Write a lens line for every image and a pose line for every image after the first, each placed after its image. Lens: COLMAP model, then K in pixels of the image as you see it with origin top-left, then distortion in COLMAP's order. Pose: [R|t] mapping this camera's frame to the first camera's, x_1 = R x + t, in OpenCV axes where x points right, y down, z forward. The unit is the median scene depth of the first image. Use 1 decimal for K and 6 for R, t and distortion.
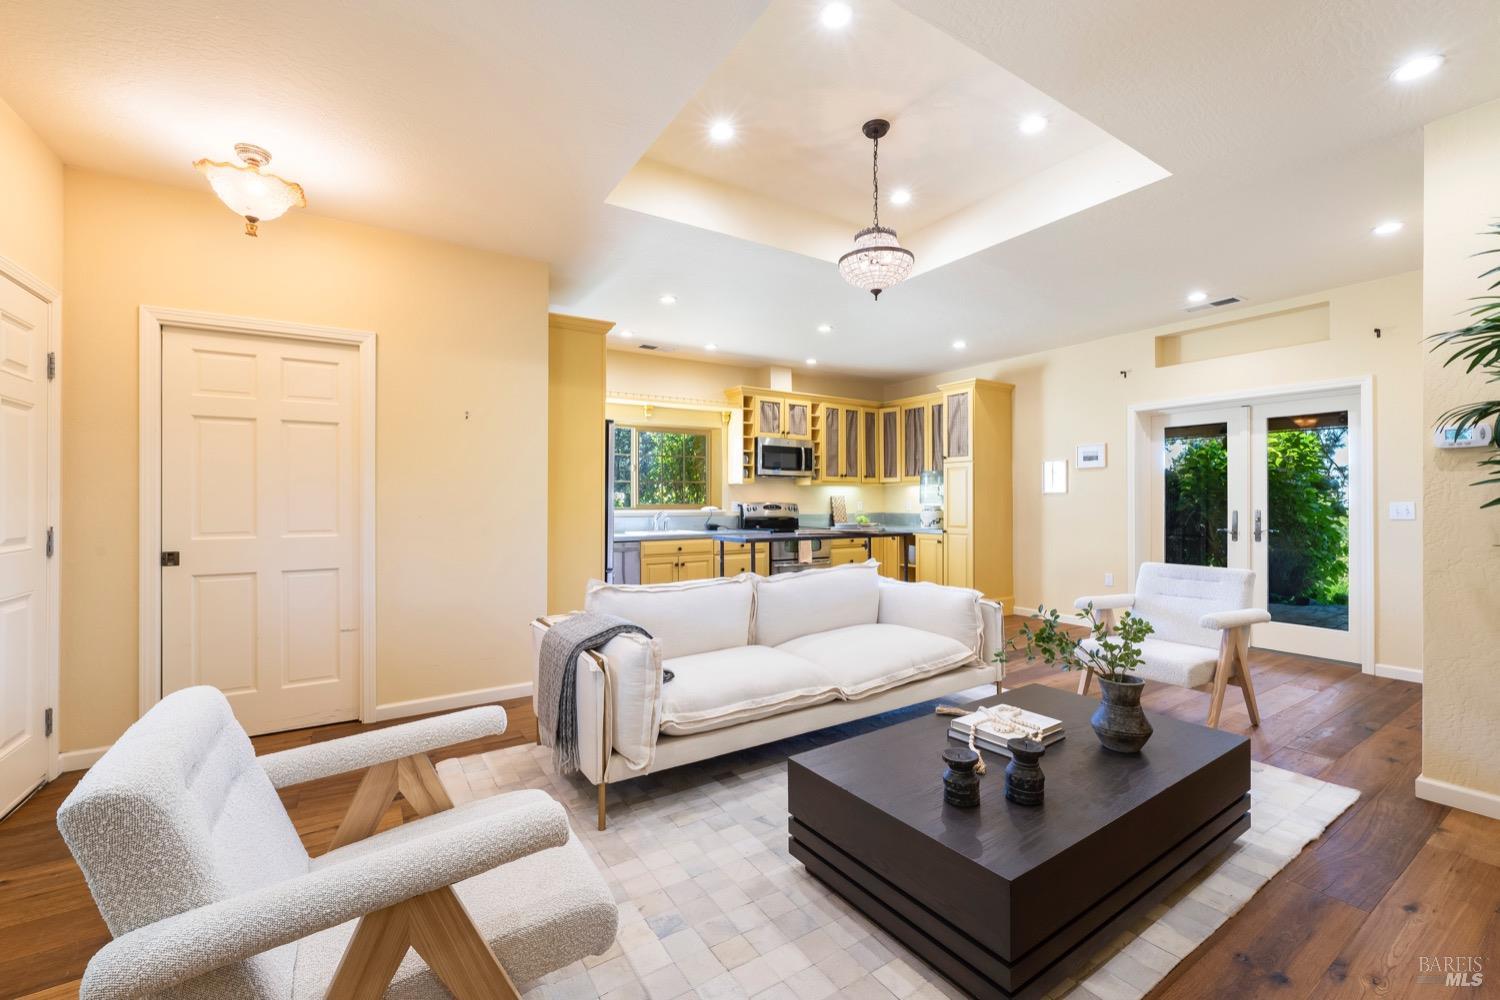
lens RADIAL K [[611.3, 0, 750.0], [0, 611.3, 500.0], [0, 0, 1]] dist [-0.002204, -0.000123]
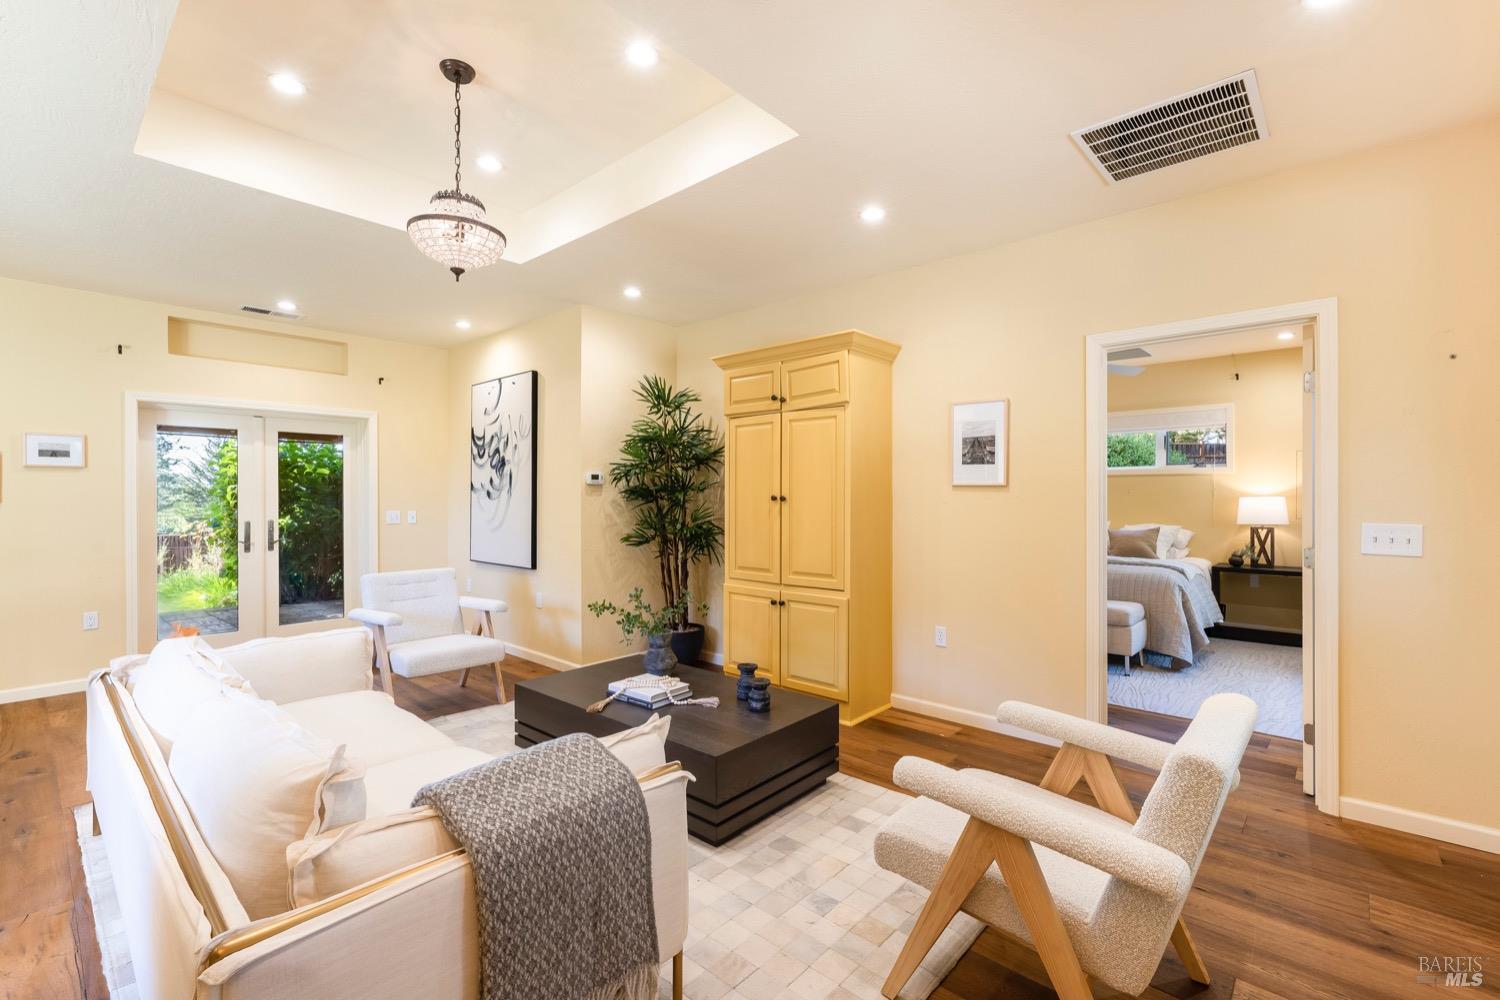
lens RADIAL K [[663.4, 0, 750.0], [0, 663.4, 500.0], [0, 0, 1]] dist [0.000815, 0.000034]
pose [[-0.246840, -0.001957, 0.969054, -0.323156], [0.000080, 0.999998, 0.002040, -0.014064], [-0.969056, 0.000581, -0.246840, 0.356828]]
